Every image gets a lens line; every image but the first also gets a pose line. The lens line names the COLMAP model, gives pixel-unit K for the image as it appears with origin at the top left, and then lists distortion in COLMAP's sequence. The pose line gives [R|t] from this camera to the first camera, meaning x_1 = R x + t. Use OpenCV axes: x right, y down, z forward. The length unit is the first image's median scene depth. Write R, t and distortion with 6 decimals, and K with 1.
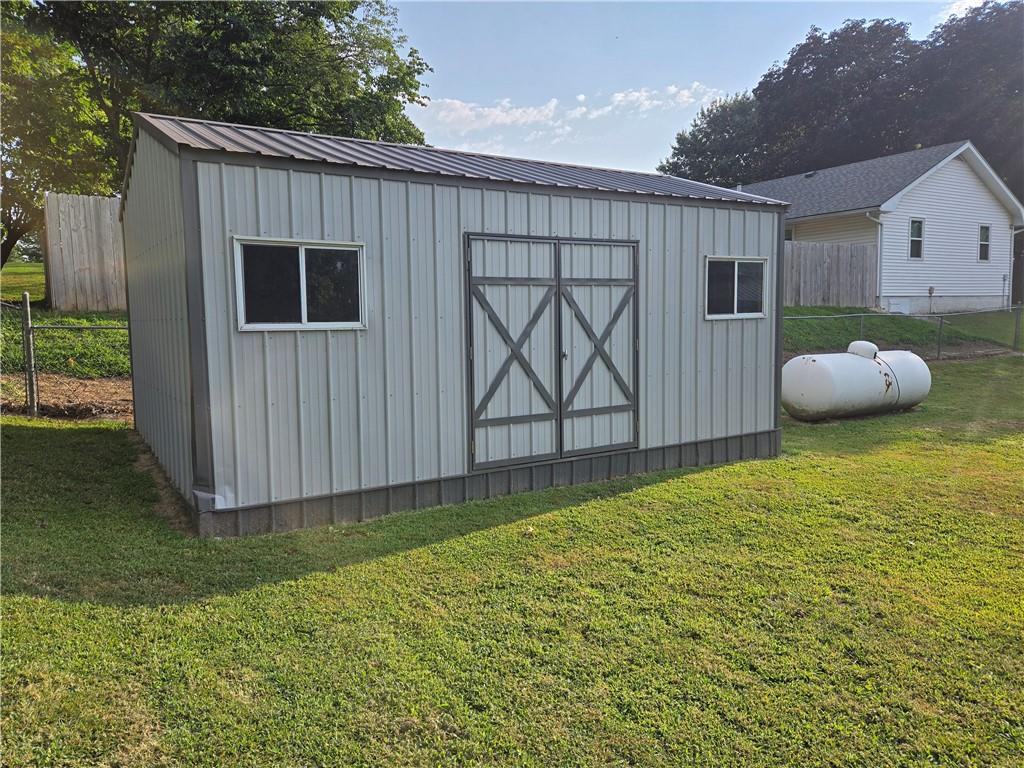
lens RADIAL K [[740.8, 0, 511.6], [0, 740.8, 380.7], [0, 0, 1]] dist [0.012606, -0.004696]
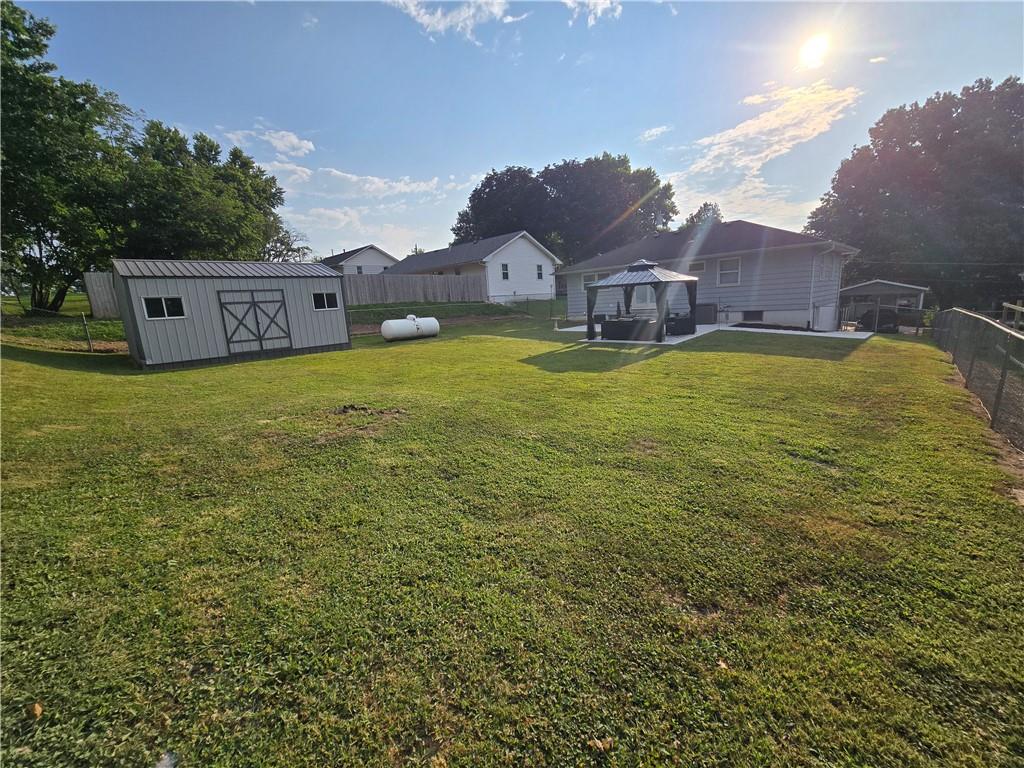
lens RADIAL K [[420.7, 0, 513.9], [0, 420.7, 387.2], [0, 0, 1]] dist [-0.003065, 0.001343]
pose [[0.976066, -0.083166, 0.200944, 0.792532], [0.062746, 0.992391, 0.105941, 0.129758], [-0.208226, -0.090797, 0.973857, -1.206156]]
